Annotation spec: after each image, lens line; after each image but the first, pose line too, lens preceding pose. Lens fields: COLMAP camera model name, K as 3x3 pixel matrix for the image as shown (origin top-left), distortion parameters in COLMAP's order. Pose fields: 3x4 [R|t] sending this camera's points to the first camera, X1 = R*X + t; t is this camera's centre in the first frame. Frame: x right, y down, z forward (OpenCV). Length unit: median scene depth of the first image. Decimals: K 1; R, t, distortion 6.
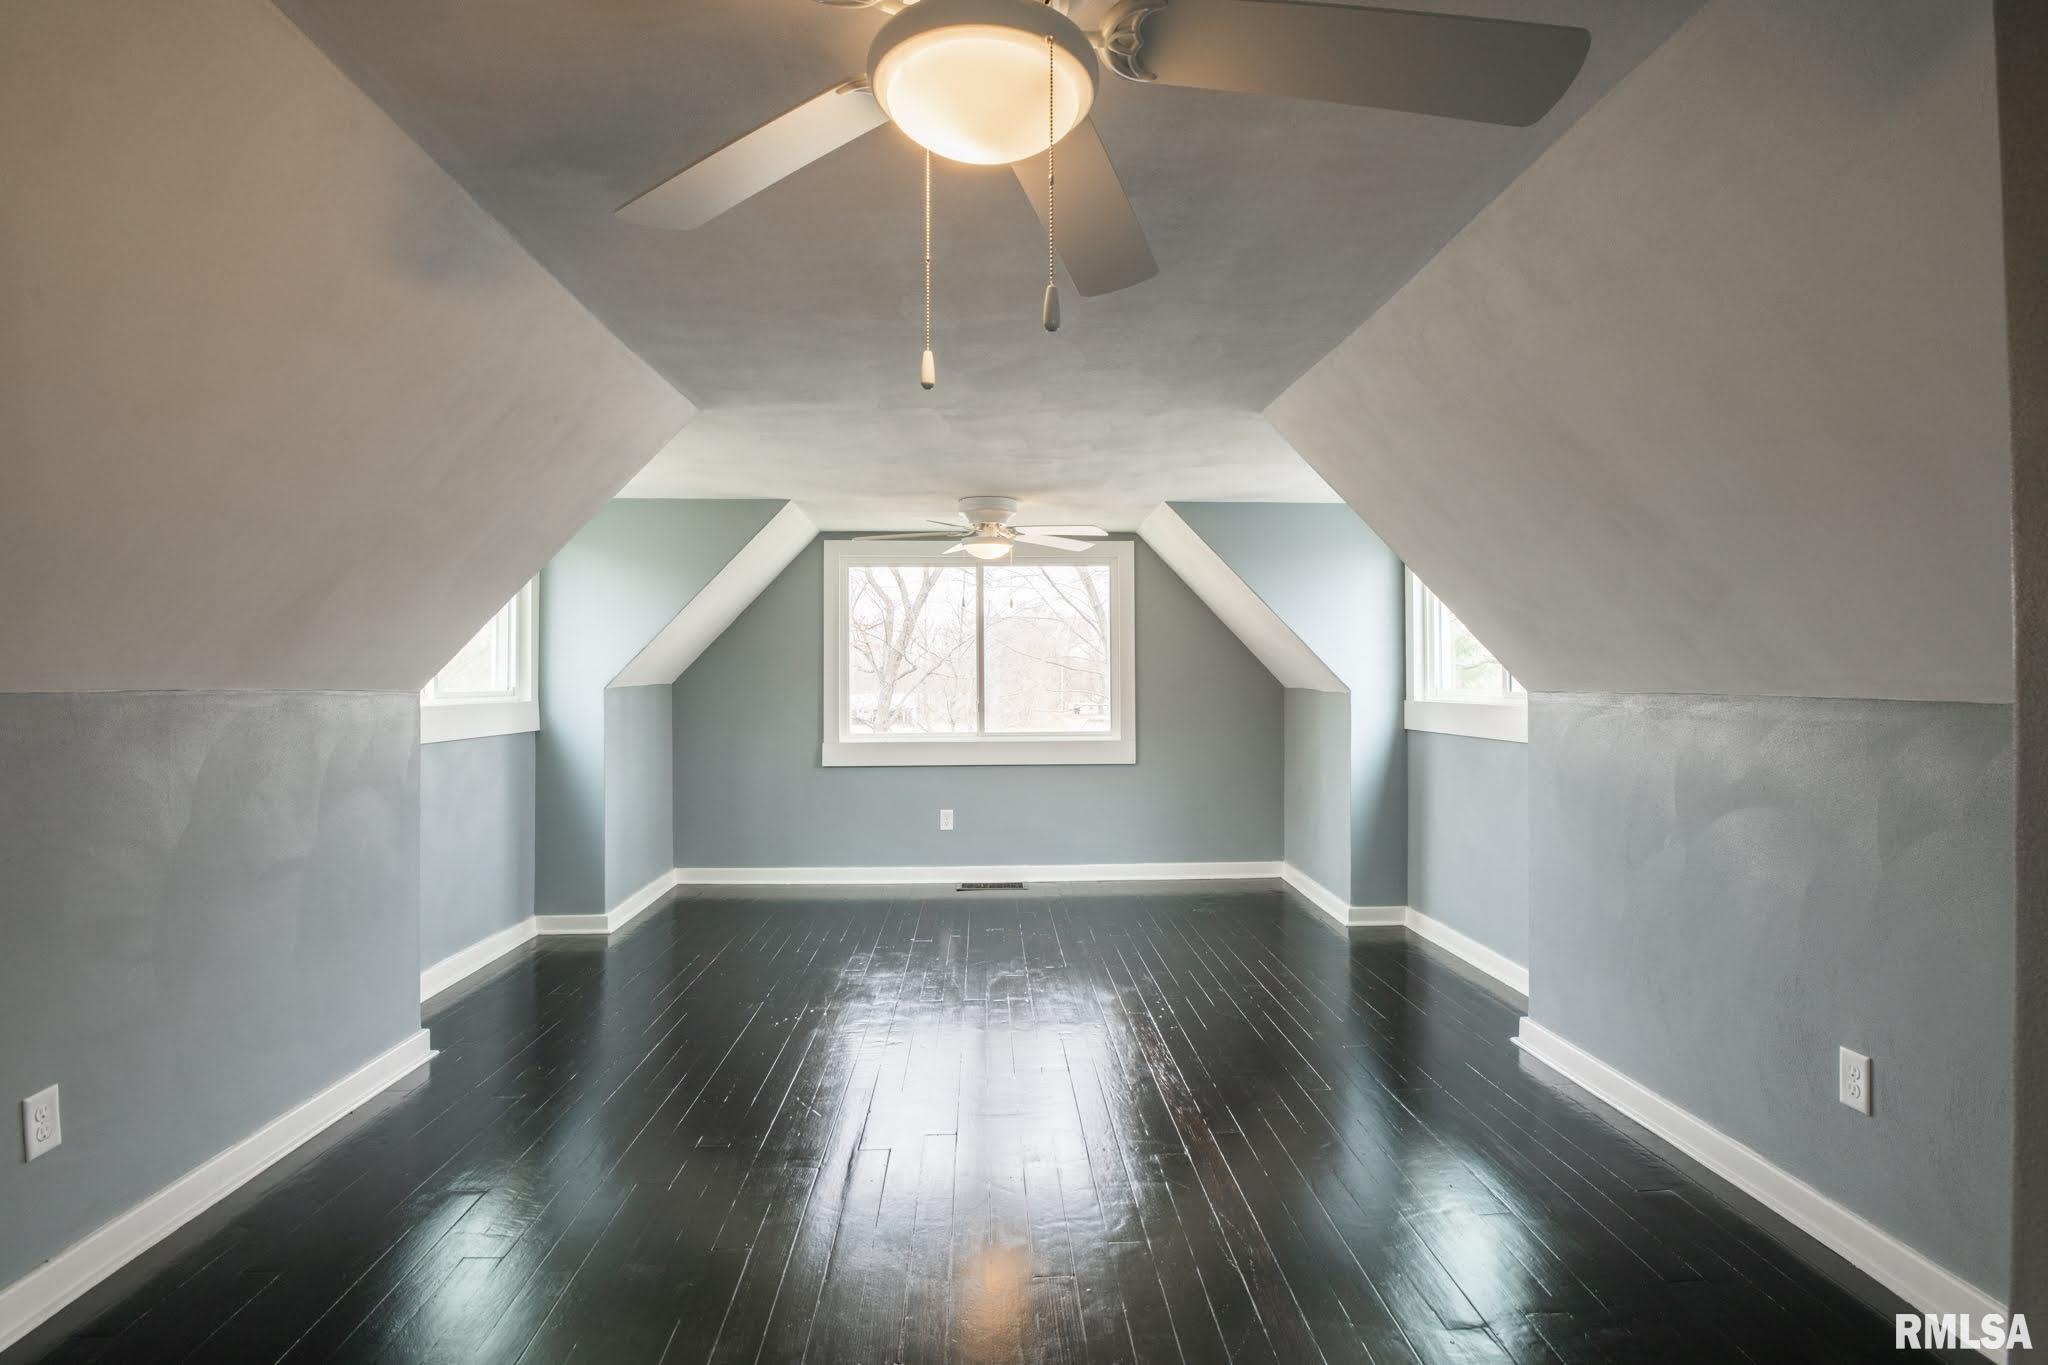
lens RADIAL K [[1016.2, 0, 1038.8], [0, 1016.2, 675.6], [0, 0, 1]] dist [-0.021796, -0.006567]
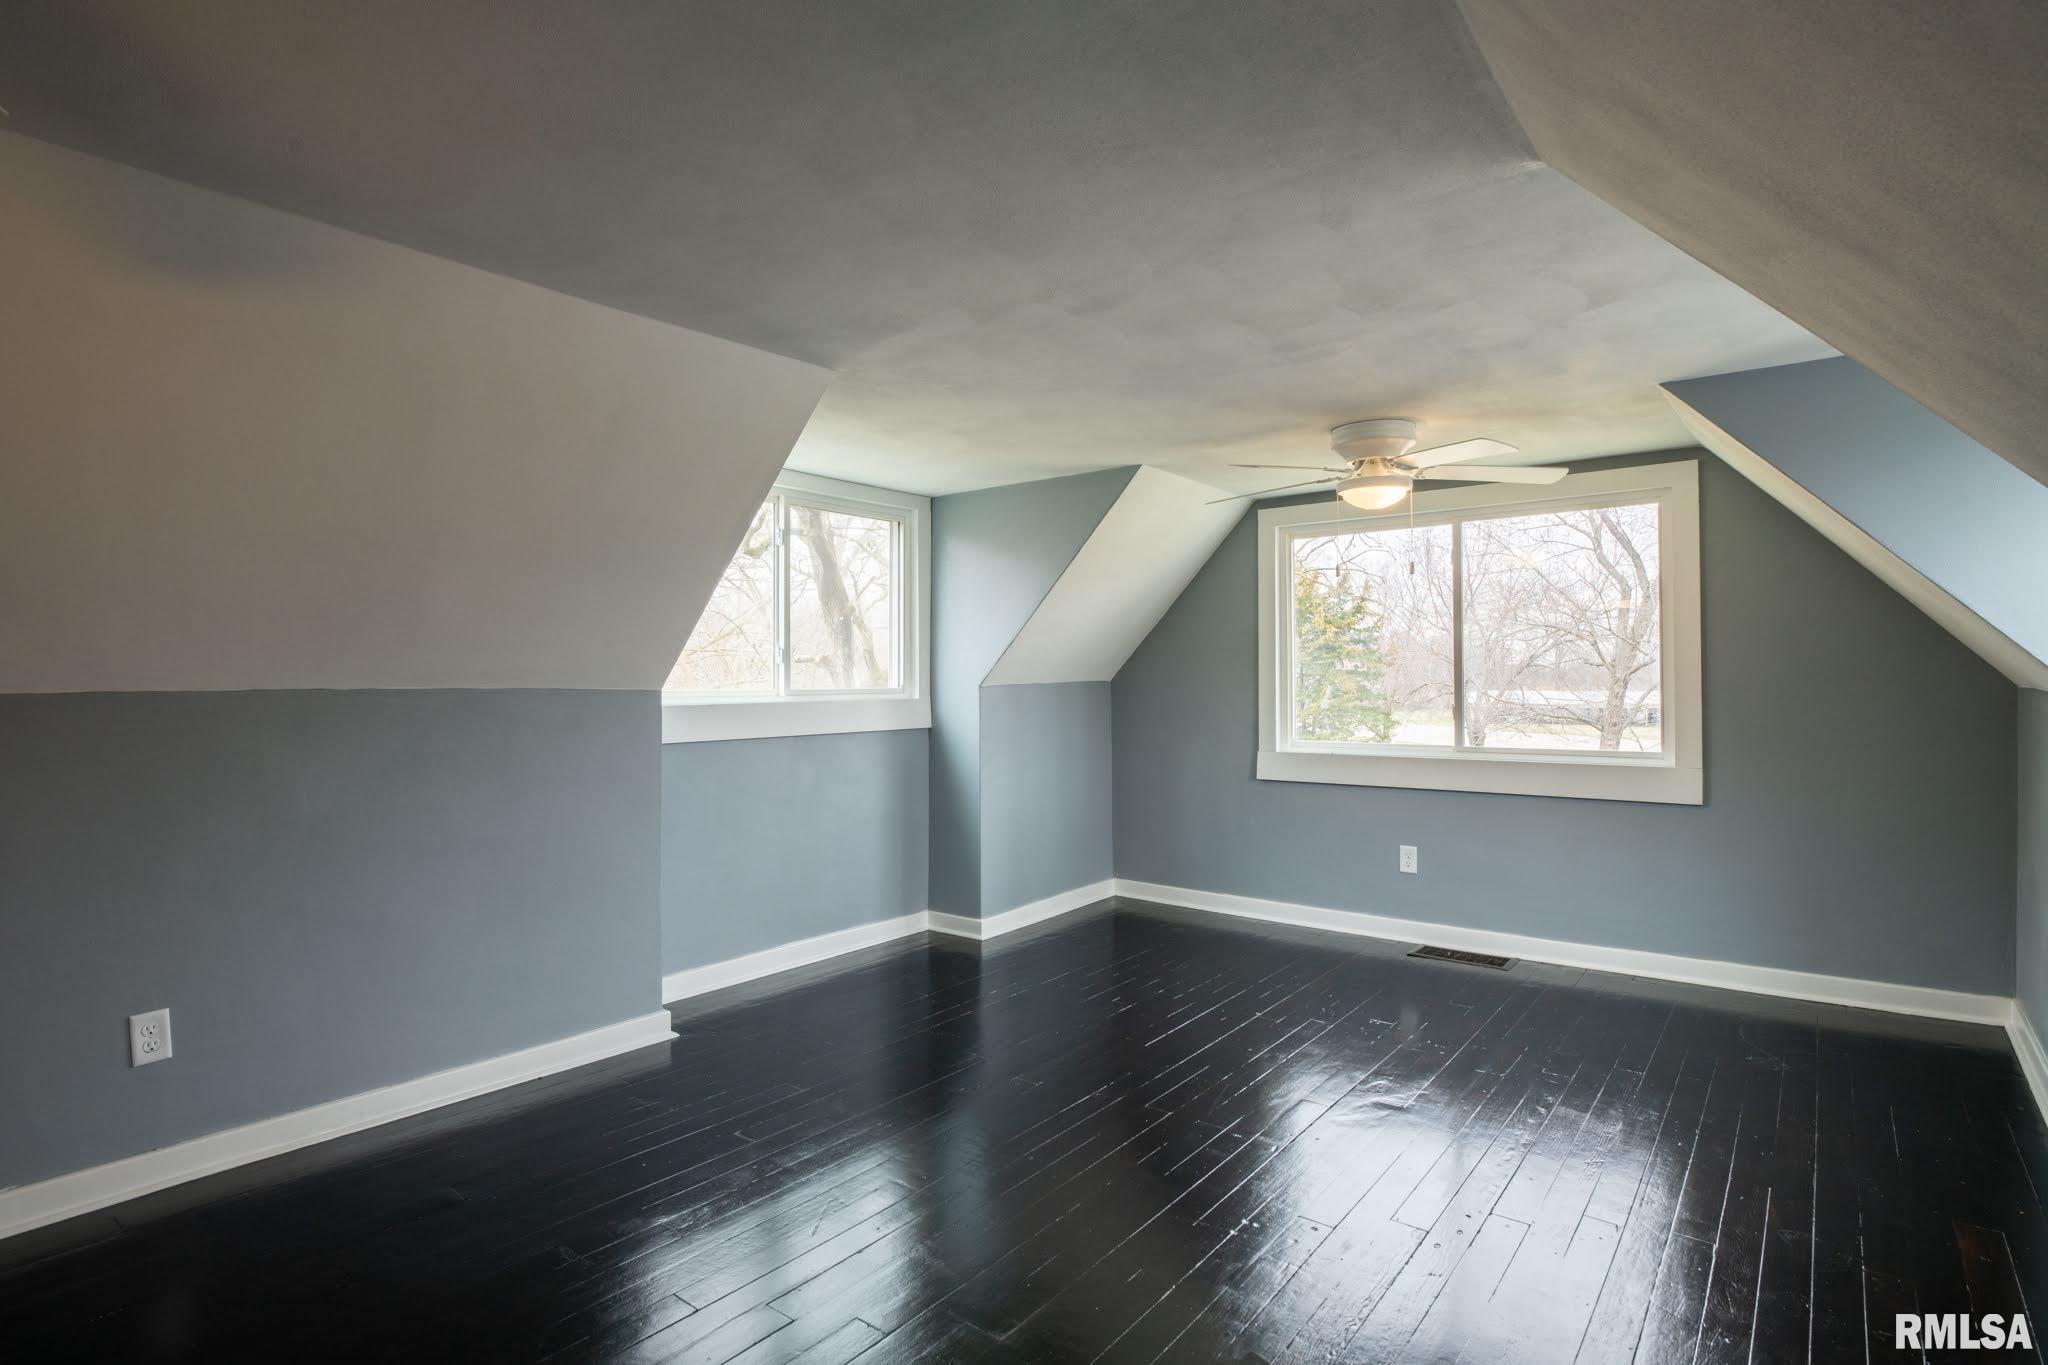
lens RADIAL K [[1016.2, 0, 1038.8], [0, 1016.2, 675.6], [0, 0, 1]] dist [-0.021796, -0.006567]
pose [[0.750866, -0.003438, -0.660445, 0.209896], [0.006723, 0.999974, 0.002437, 0.000512], [0.660420, -0.006270, 0.750870, 0.255656]]
